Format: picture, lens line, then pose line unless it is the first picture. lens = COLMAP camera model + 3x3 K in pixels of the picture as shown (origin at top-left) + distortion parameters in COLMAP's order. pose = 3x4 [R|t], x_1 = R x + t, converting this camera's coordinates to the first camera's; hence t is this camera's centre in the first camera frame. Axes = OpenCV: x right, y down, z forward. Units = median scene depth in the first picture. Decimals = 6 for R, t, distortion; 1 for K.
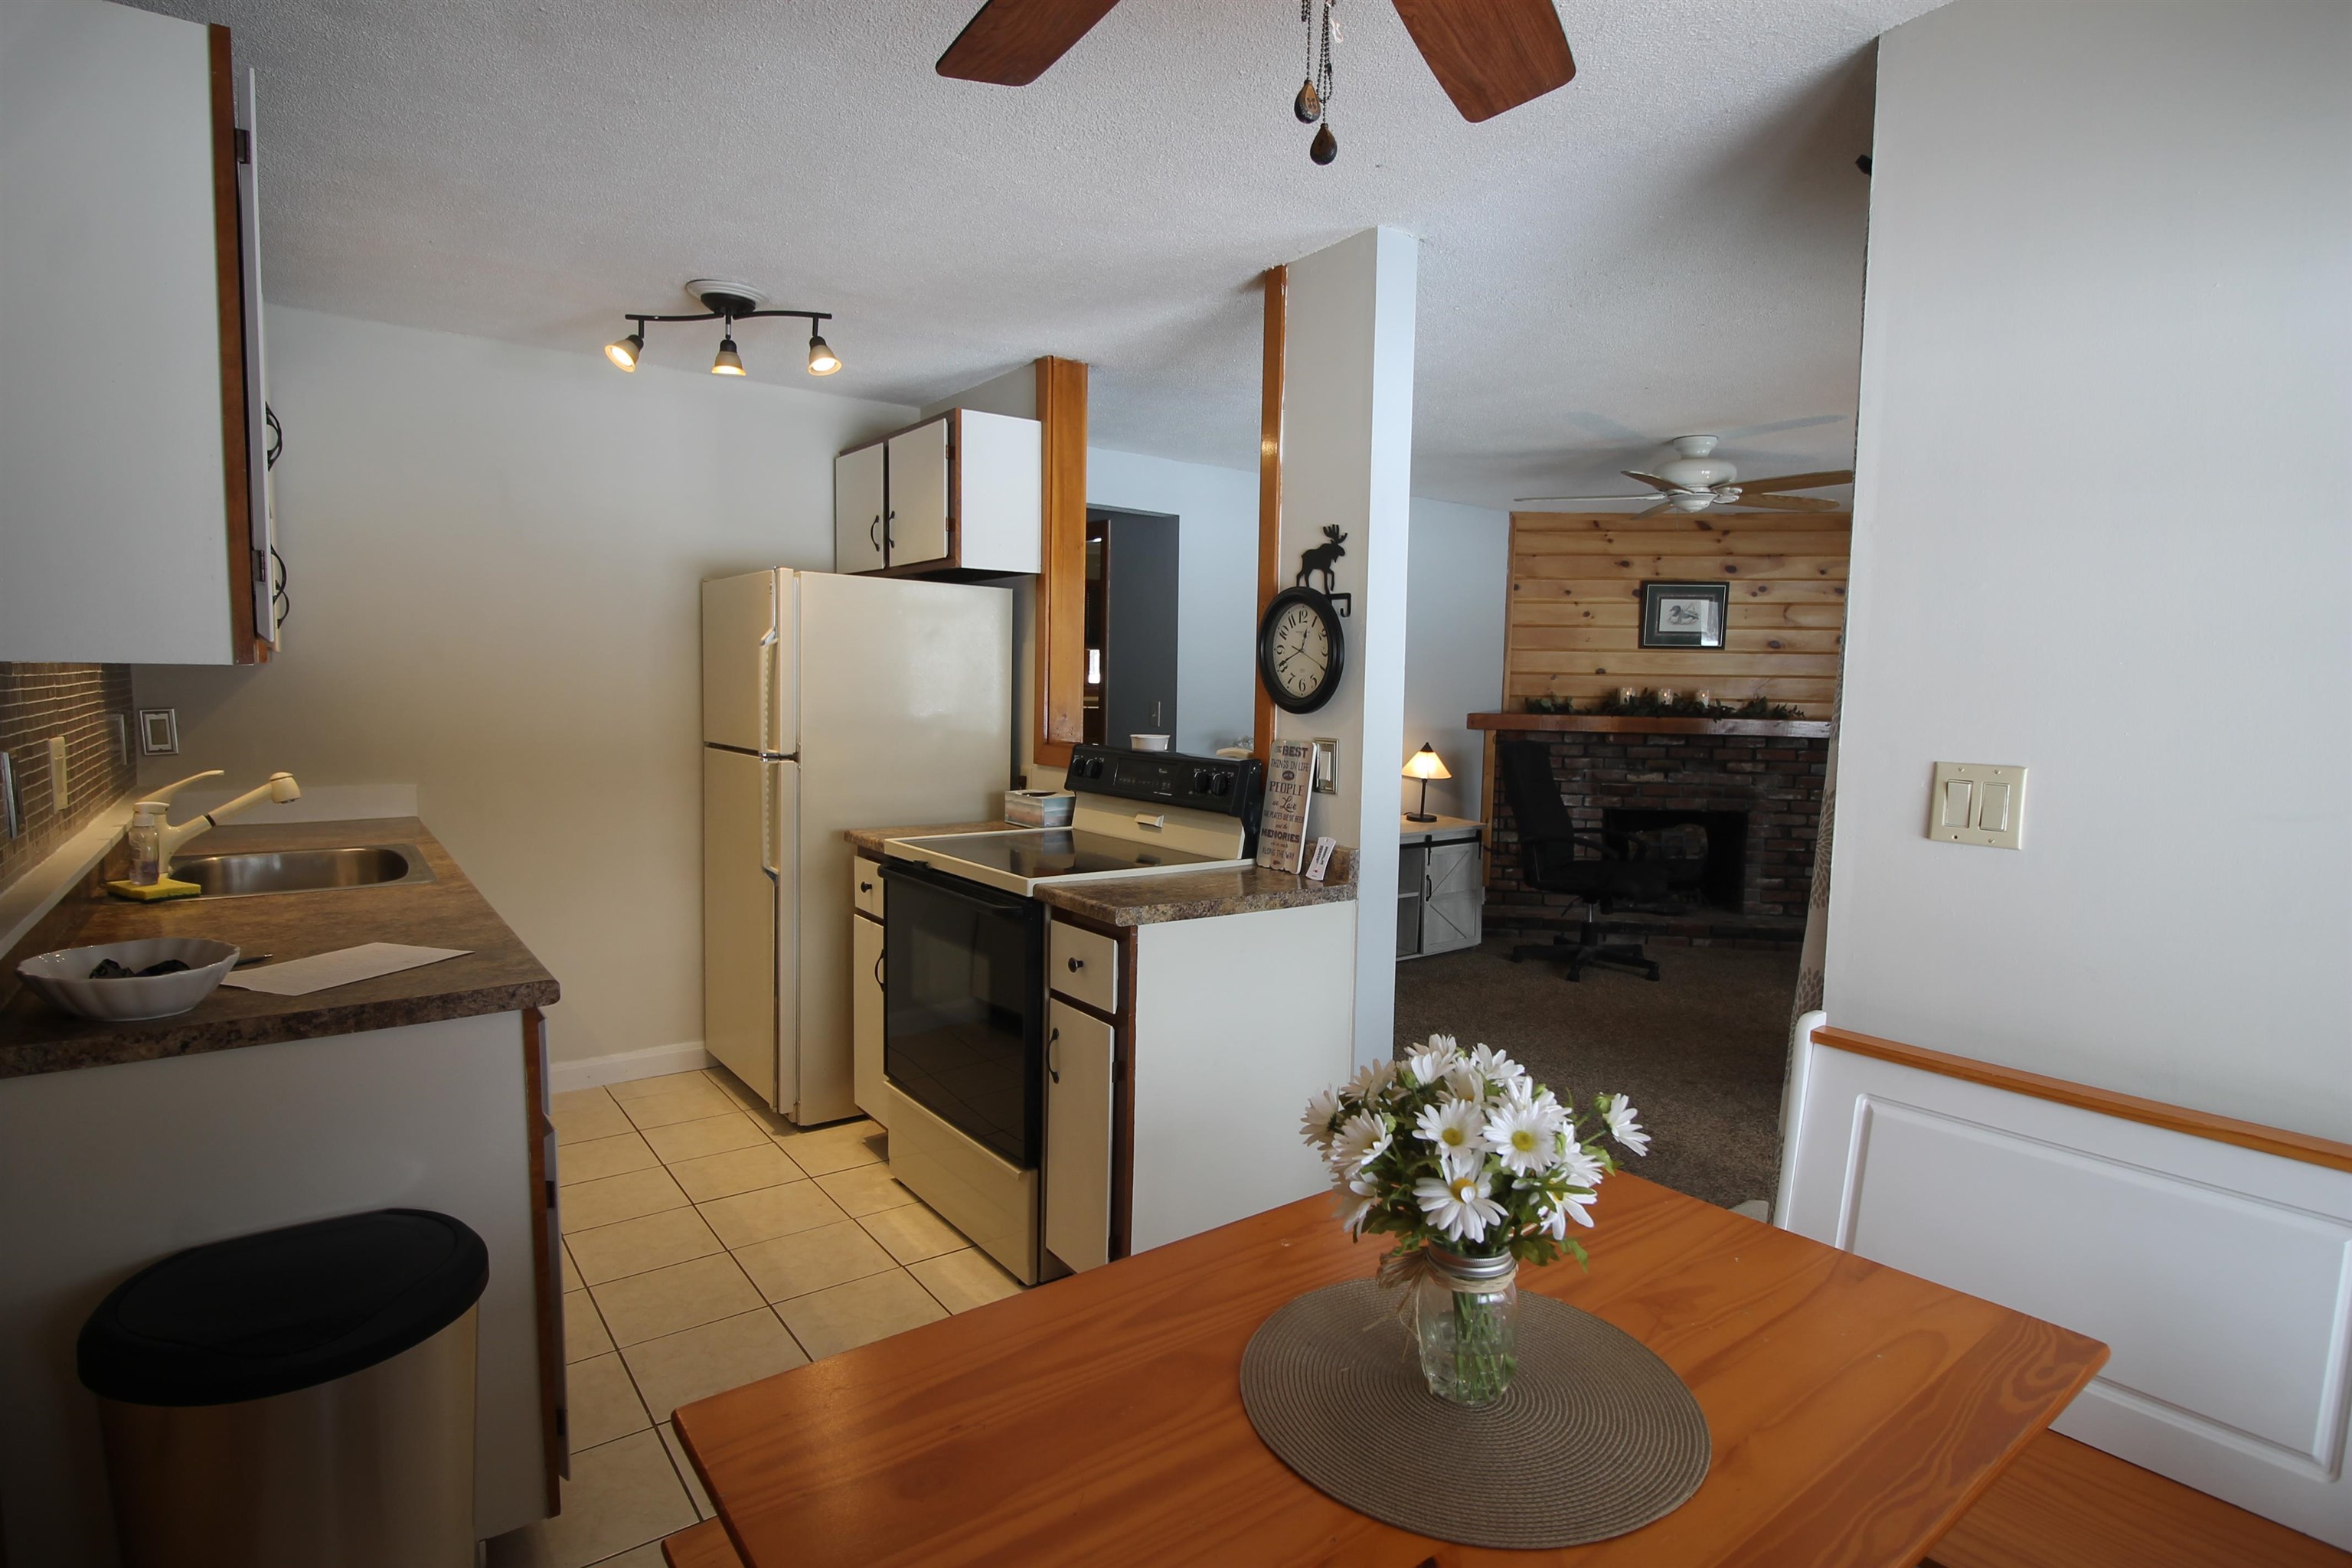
lens RADIAL K [[1205.4, 0, 1188.5], [0, 1205.4, 784.8], [0, 0, 1]] dist [0.003384, -0.012781]
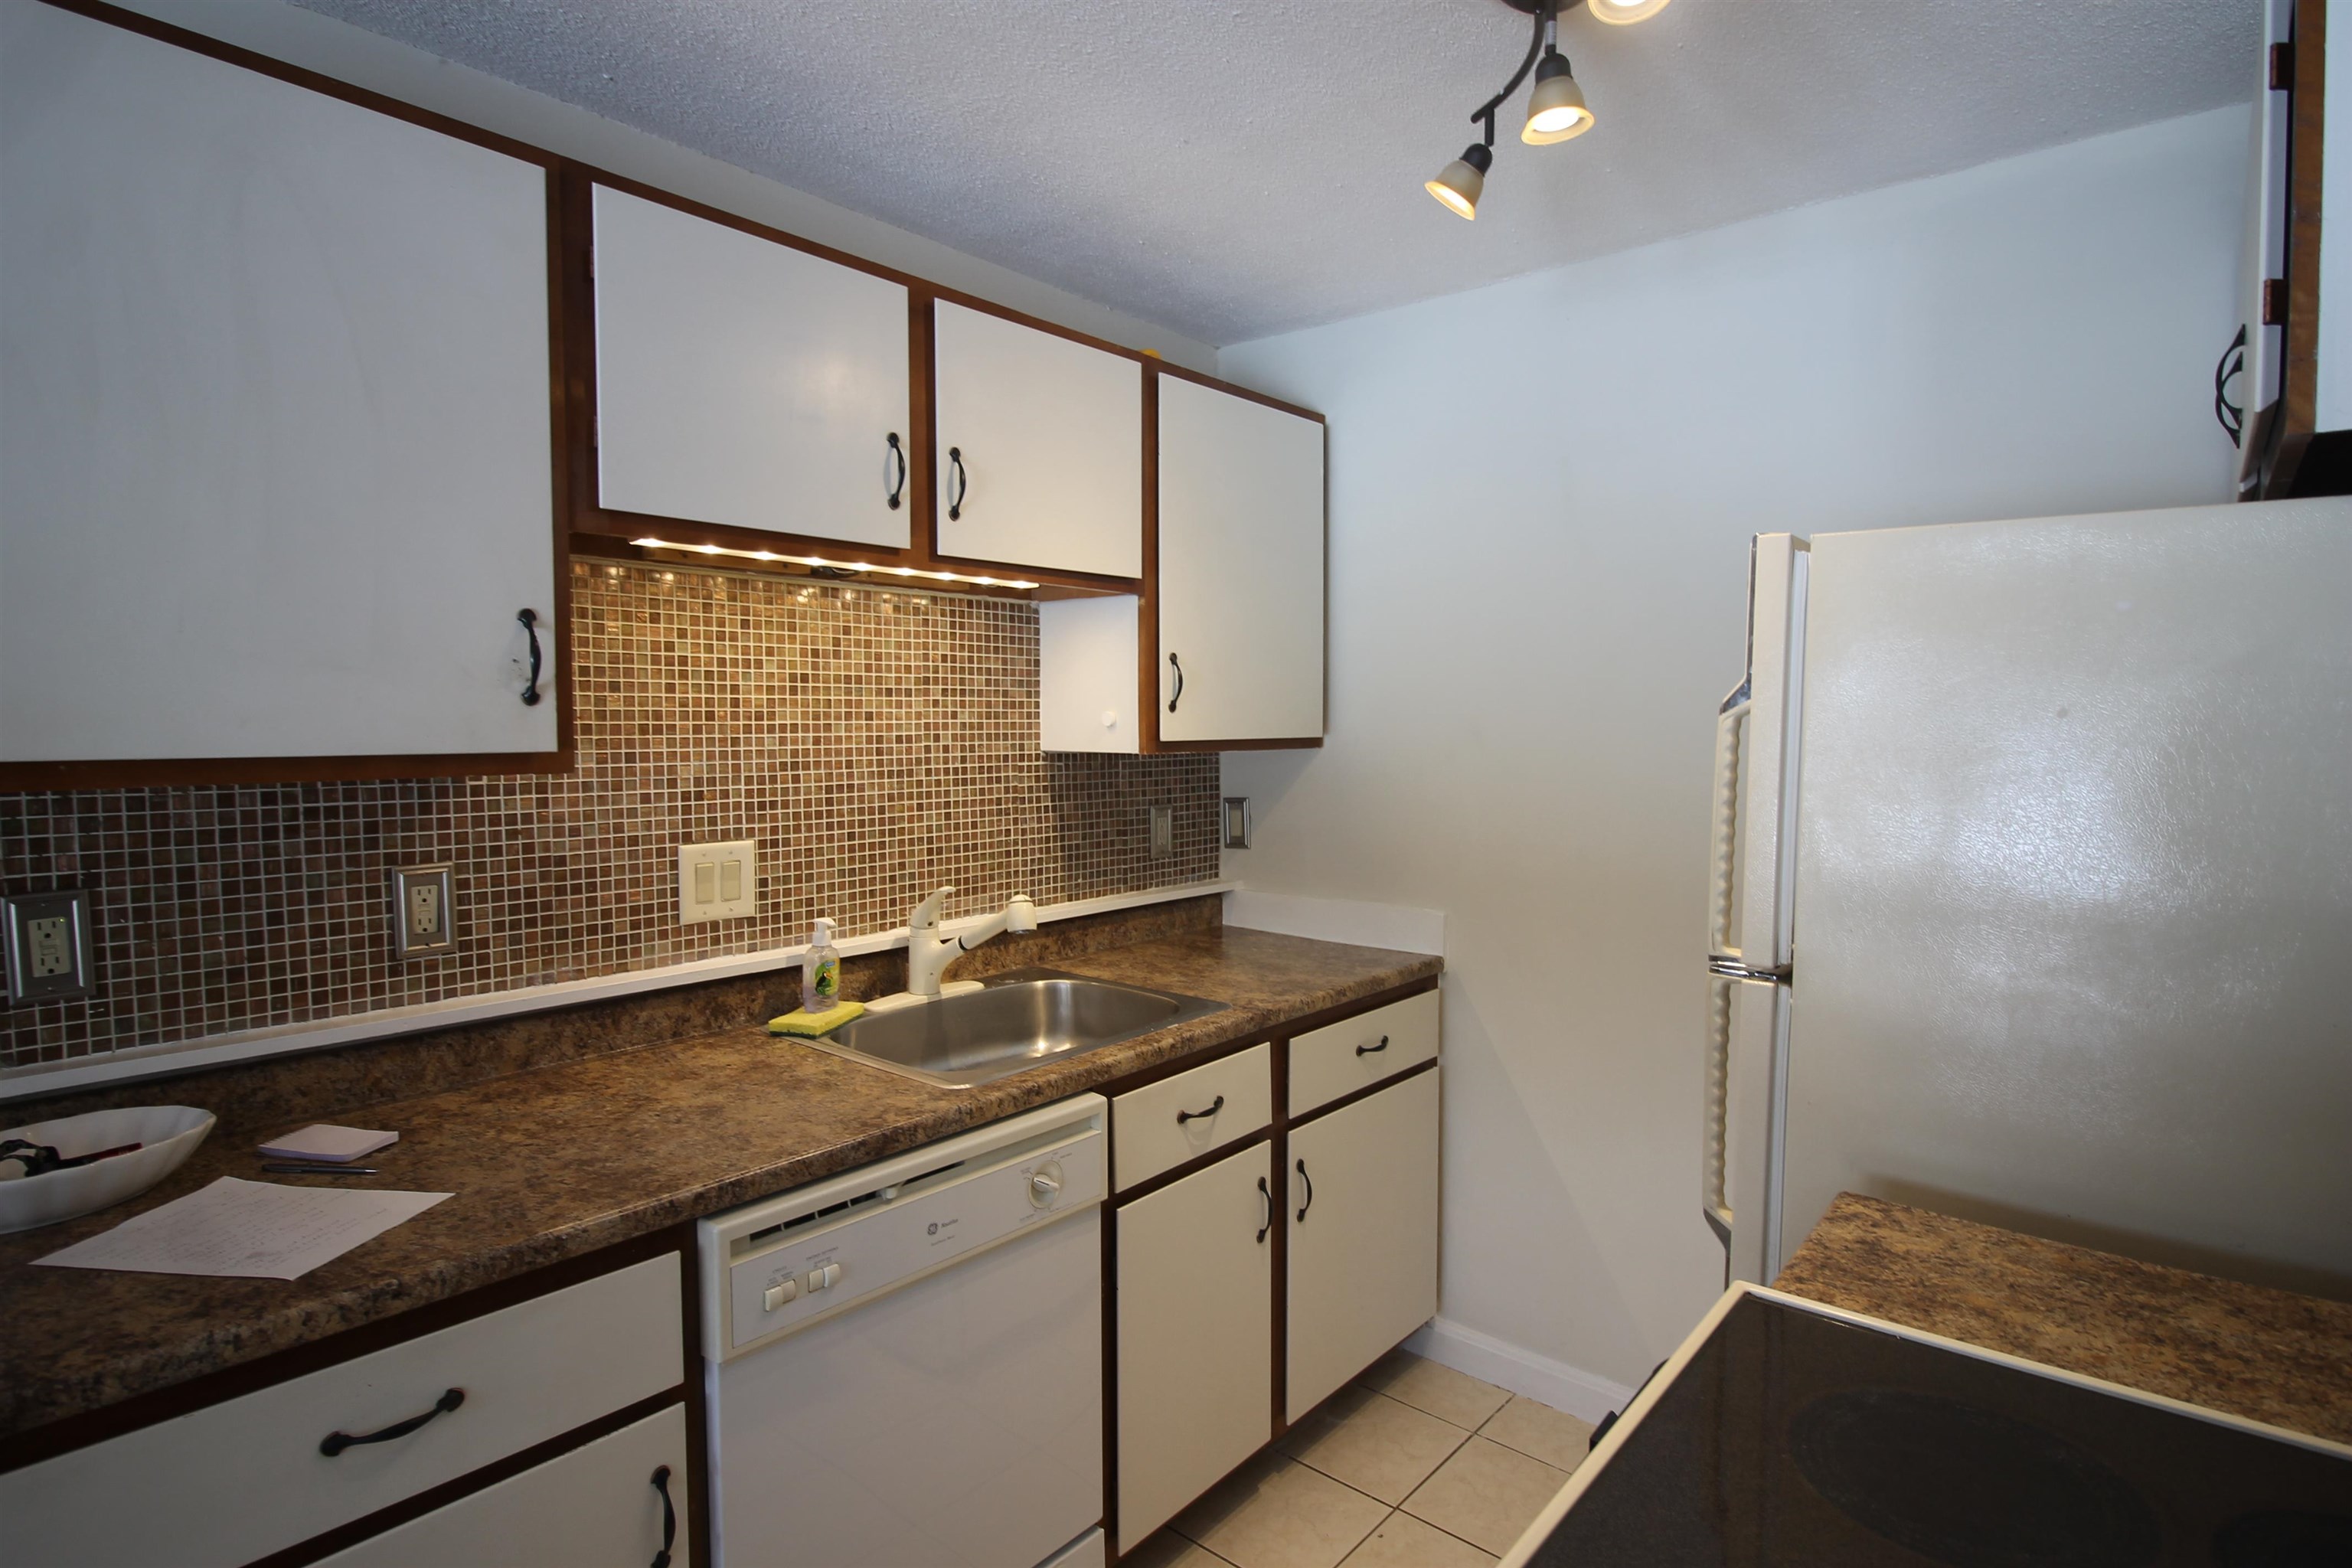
lens RADIAL K [[1201.6, 0, 1194.0], [0, 1201.6, 781.2], [0, 0, 1]] dist [0.004132, -0.013327]
pose [[0.229151, 0.030488, -0.972913, 0.032039], [-0.080469, 0.996681, 0.012279, -0.070967], [0.970059, 0.075476, 0.230844, 0.622683]]
